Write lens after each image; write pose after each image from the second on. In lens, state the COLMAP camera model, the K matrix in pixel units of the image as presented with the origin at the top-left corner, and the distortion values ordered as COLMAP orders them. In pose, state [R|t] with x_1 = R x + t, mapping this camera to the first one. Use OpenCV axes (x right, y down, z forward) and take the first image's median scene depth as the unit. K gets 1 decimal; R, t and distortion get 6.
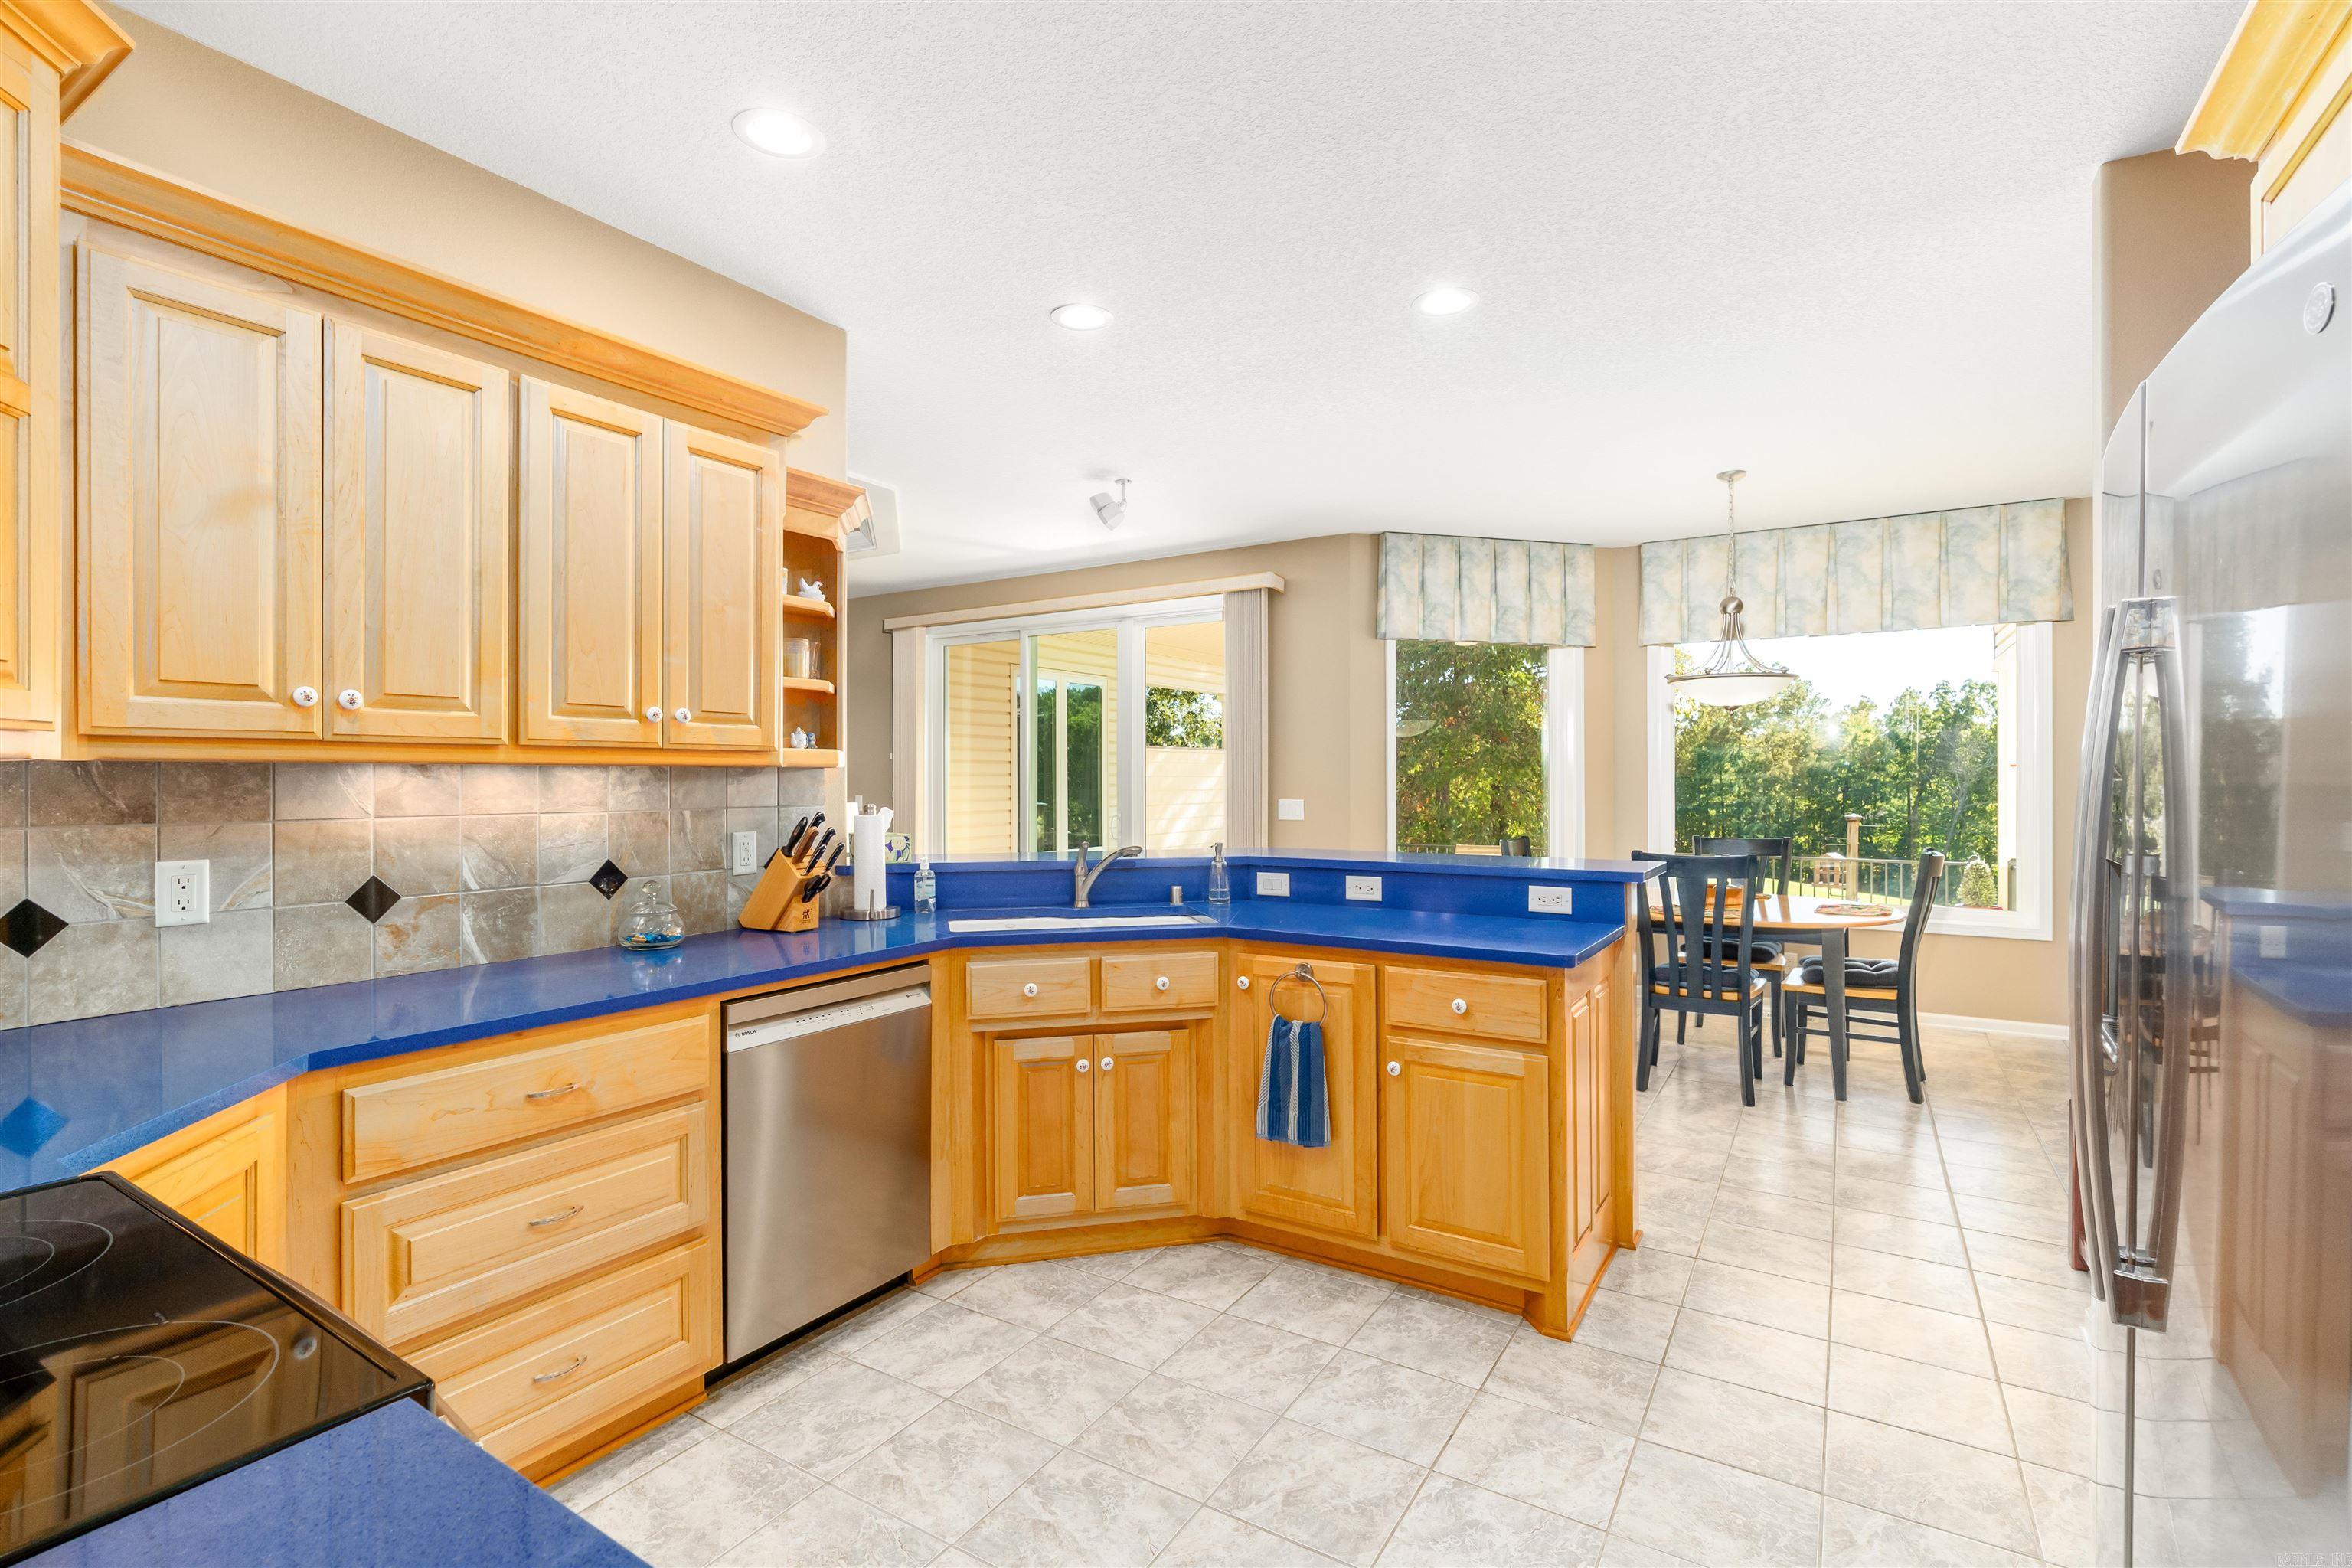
lens RADIAL K [[1089.9, 0, 1176.0], [0, 1089.9, 784.0], [0, 0, 1]] dist [0.000670, 0.000193]
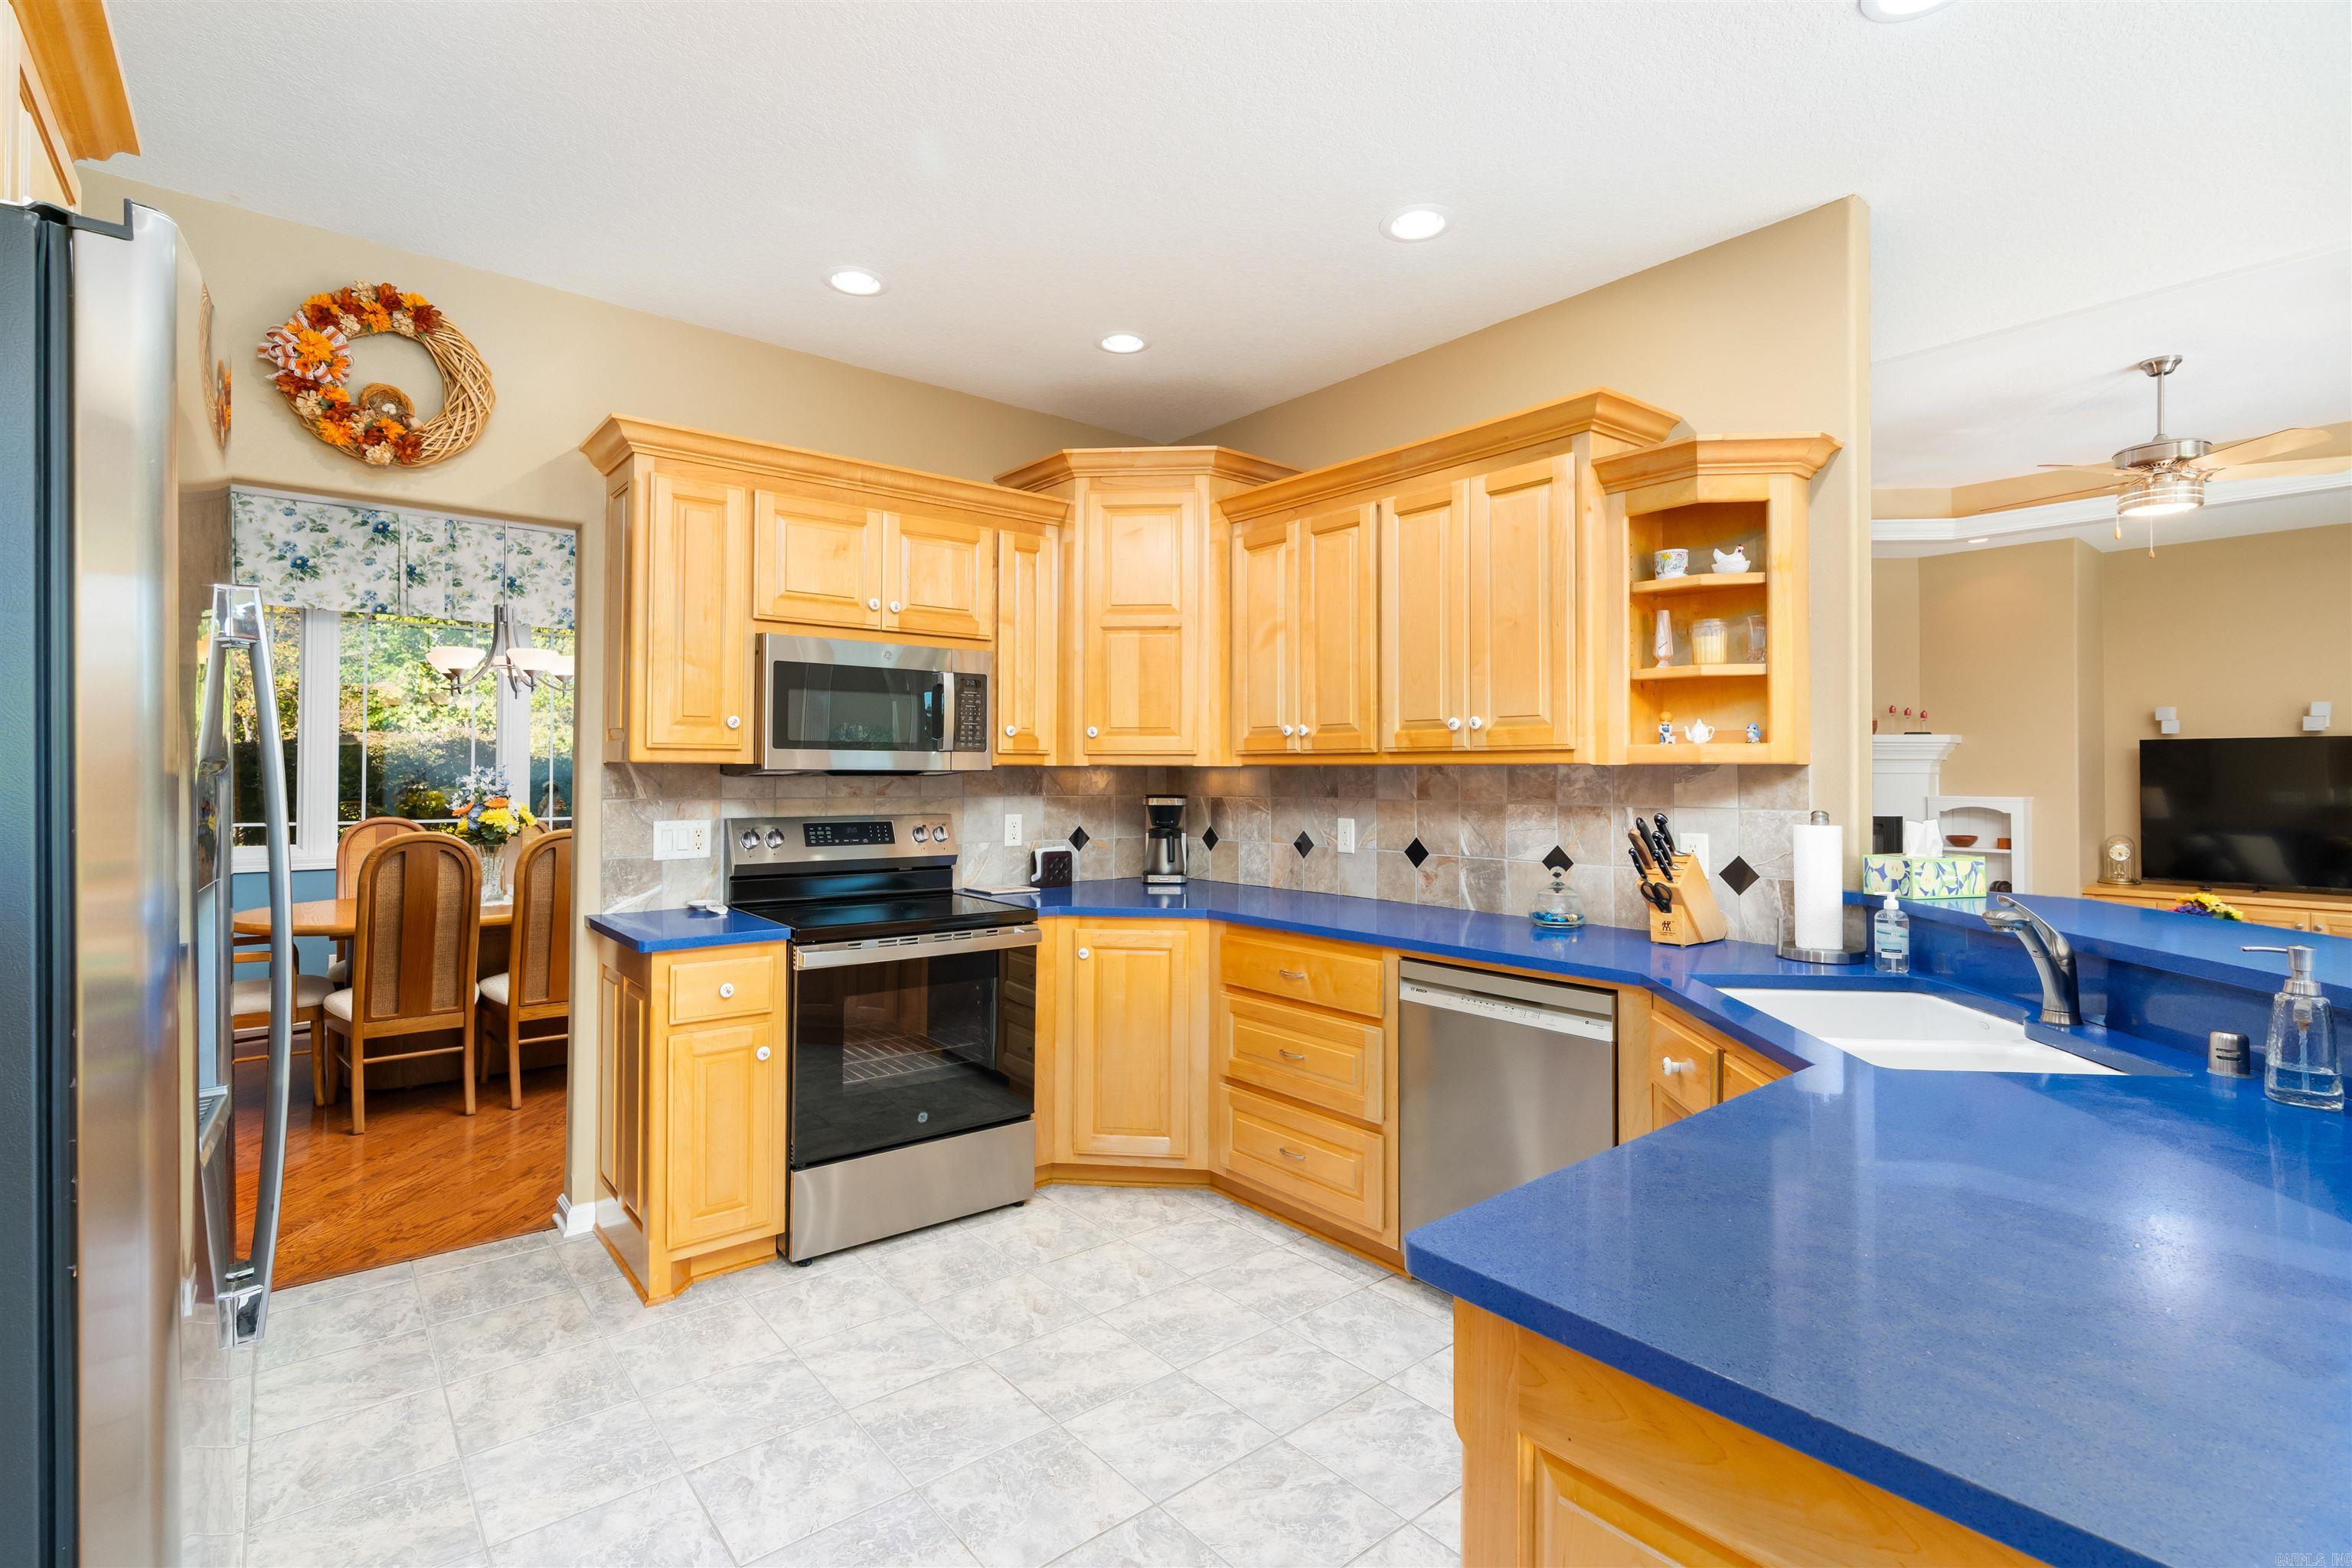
lens RADIAL K [[1085.3, 0, 1164.6], [0, 1085.3, 765.4], [0, 0, 1]] dist [0.001376, 0.000124]
pose [[-0.318582, -0.004114, -0.947886, 0.751269], [-0.005867, 0.999980, -0.002368, -0.011487], [0.947877, 0.004806, -0.318600, 1.023462]]
